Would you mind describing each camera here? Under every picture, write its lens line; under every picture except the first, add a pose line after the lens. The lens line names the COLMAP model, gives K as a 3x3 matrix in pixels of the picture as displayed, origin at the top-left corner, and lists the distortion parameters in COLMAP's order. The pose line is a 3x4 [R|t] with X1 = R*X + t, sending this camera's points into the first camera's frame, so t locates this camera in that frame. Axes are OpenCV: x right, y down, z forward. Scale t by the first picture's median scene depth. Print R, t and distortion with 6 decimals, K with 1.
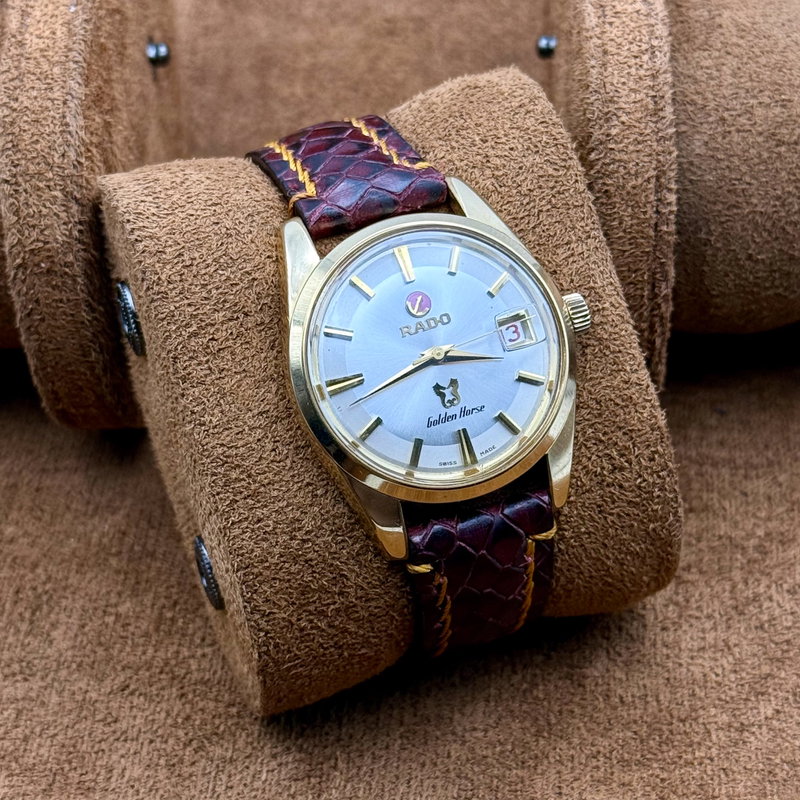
lens RADIAL K [[2201.8, 0, 400.0], [0, 2201.8, 400.0], [0, 0, 1]] dist [0.113035, 0.750068]
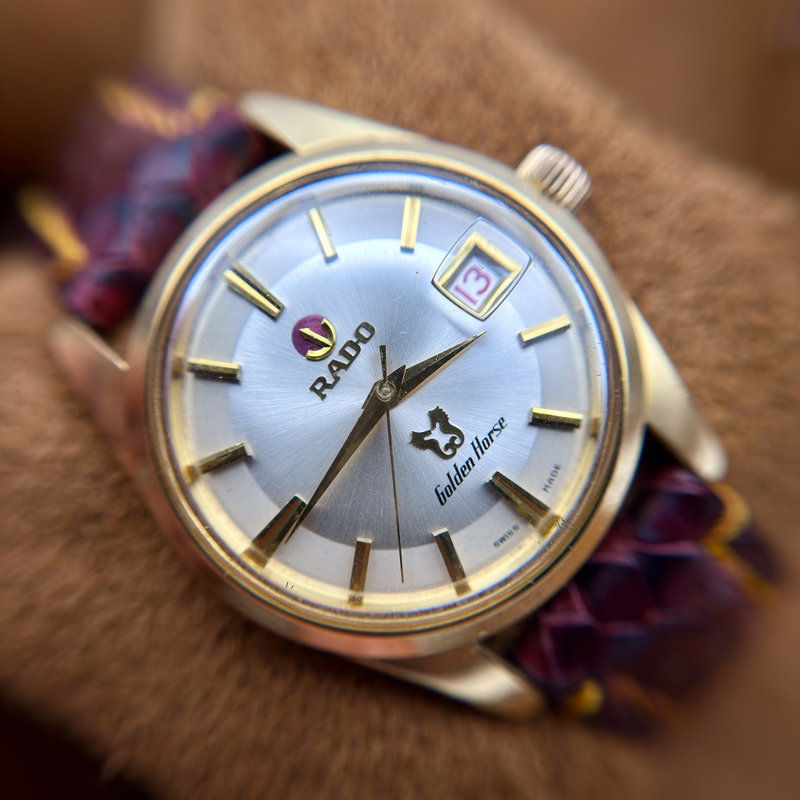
lens RADIAL K [[791.1, 0, 389.0], [0, 791.1, 413.1], [0, 0, 1]] dist [0.542622, 0.000380]
pose [[0.819279, -0.548038, -0.168631, 0.048788], [0.566059, 0.819924, 0.085454, -0.032801], [0.091433, -0.165466, 0.981968, 0.769286]]
